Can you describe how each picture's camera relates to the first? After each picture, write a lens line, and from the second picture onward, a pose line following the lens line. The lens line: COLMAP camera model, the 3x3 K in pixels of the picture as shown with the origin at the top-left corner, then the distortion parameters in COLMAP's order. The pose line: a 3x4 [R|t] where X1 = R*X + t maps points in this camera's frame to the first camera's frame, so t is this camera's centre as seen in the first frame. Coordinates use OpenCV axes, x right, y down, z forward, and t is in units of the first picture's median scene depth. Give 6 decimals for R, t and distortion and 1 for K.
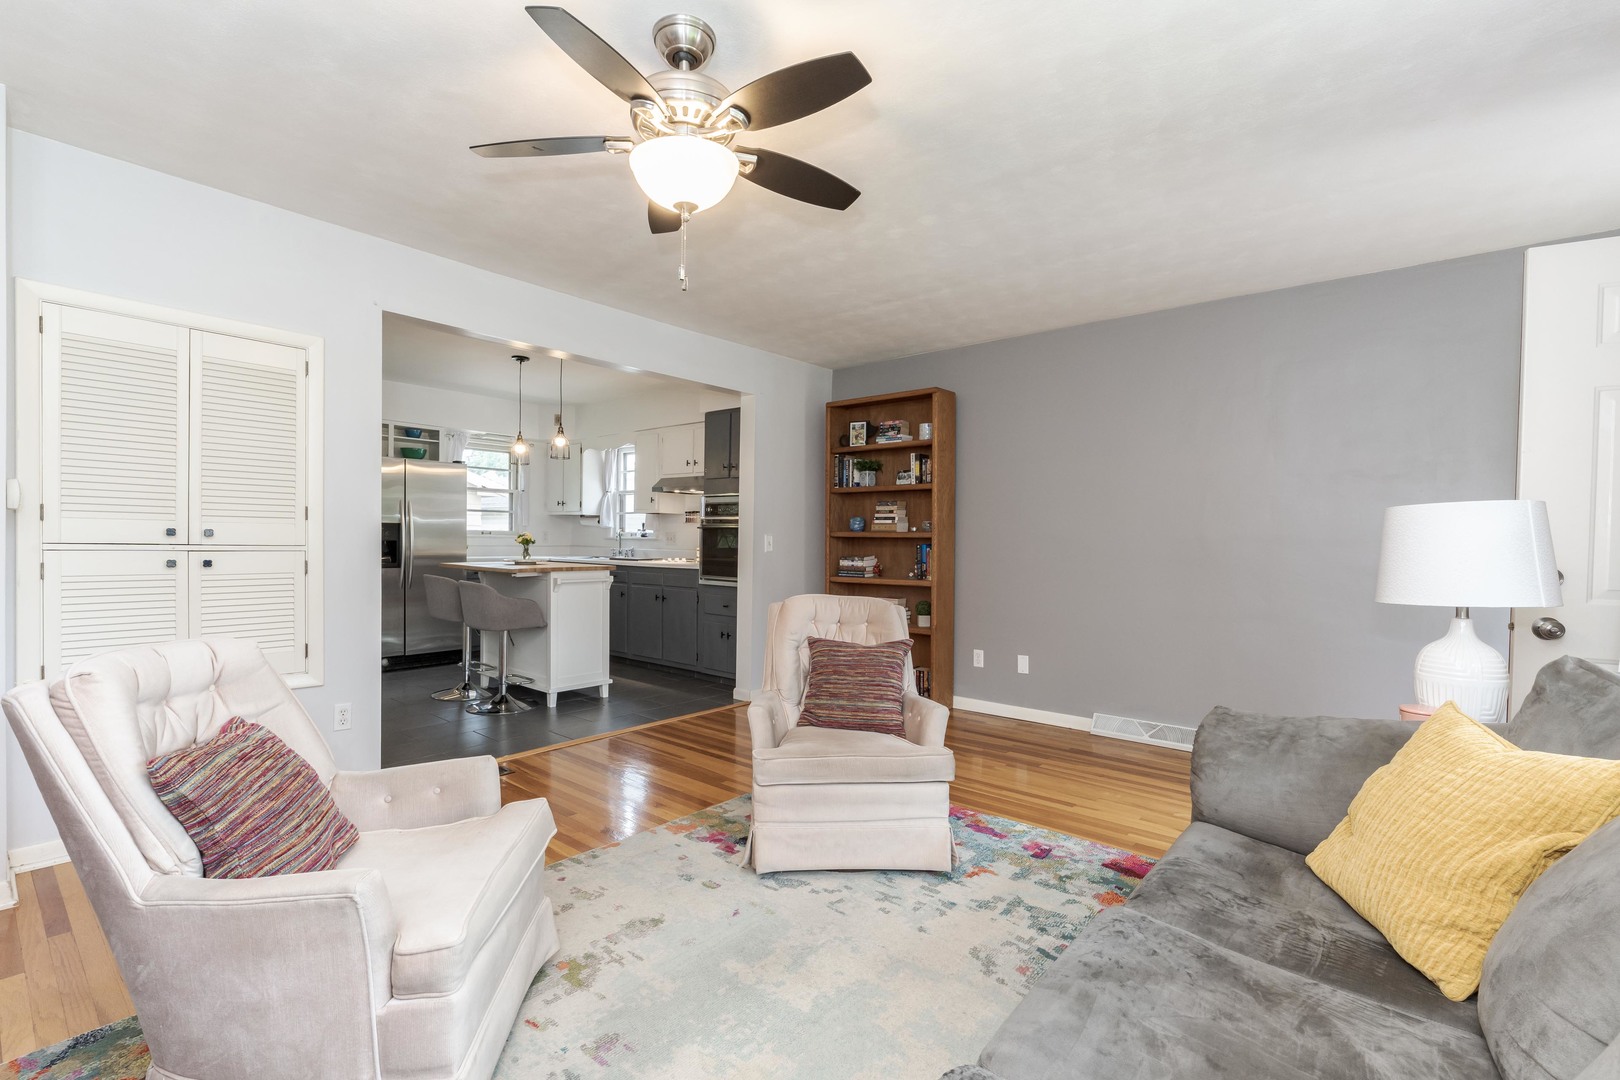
lens RADIAL K [[648.5, 0, 810.0], [0, 648.5, 540.0], [0, 0, 1]] dist [-0.013361, -0.000037]
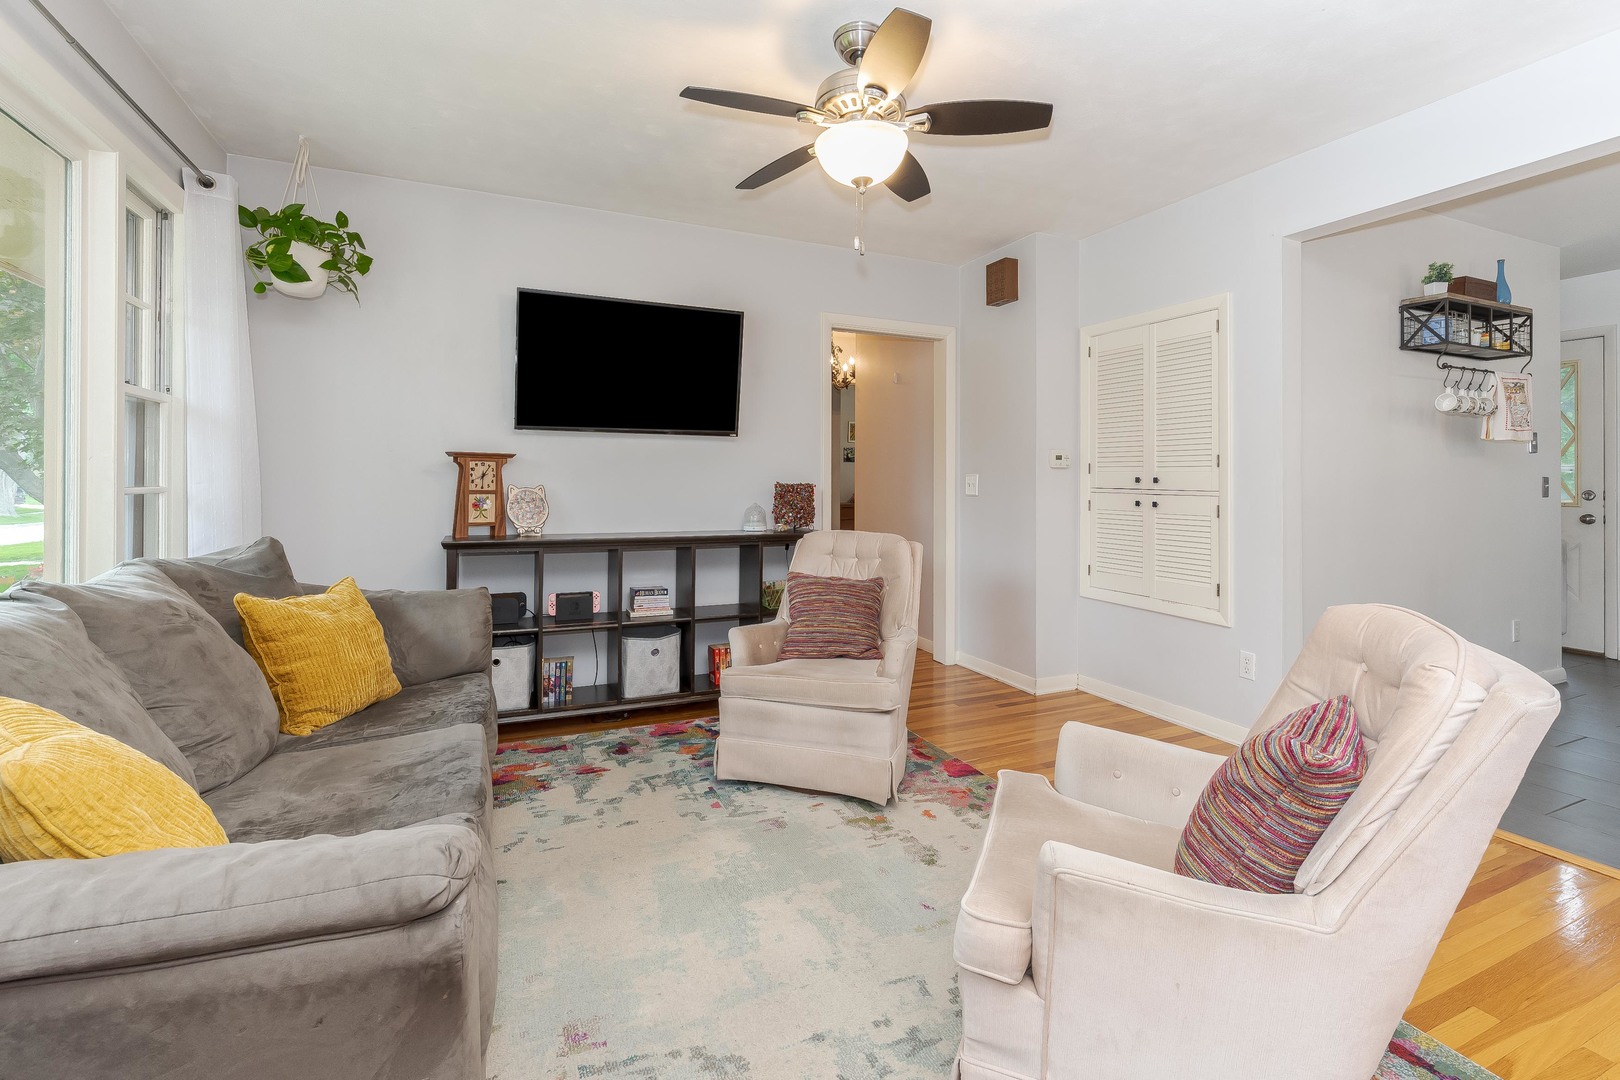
lens RADIAL K [[739.8, 0, 812.7], [0, 739.8, 470.4], [0, 0, 1]] dist [-0.001929, -0.000032]
pose [[-0.391730, -0.022817, -0.919797, 0.779727], [-0.010427, 0.999738, -0.020359, 0.007302], [0.920021, 0.001615, -0.391865, 1.105075]]
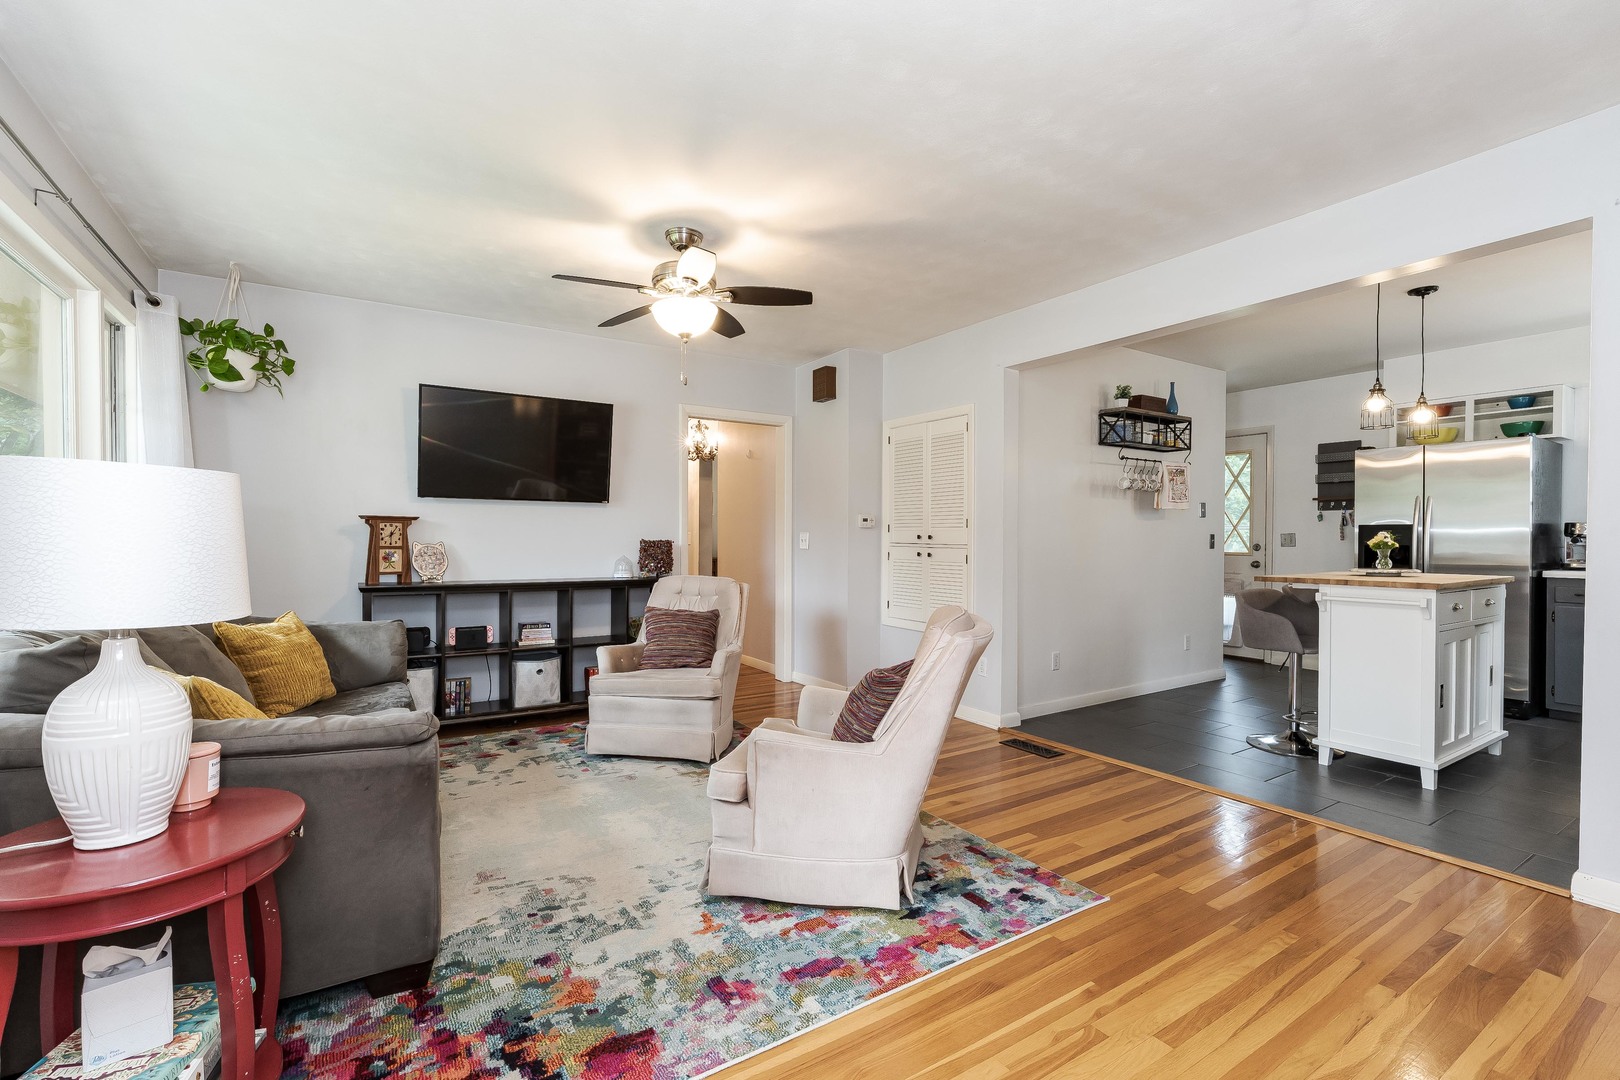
lens RADIAL K [[720.7, 0, 856.9], [0, 720.7, 541.6], [0, 0, 1]] dist [0.000068, 0.000169]
pose [[-0.202621, -0.003565, -0.979251, 1.173222], [-0.007443, 0.999970, -0.002101, 0.007612], [0.979229, 0.006863, -0.202642, 1.399244]]
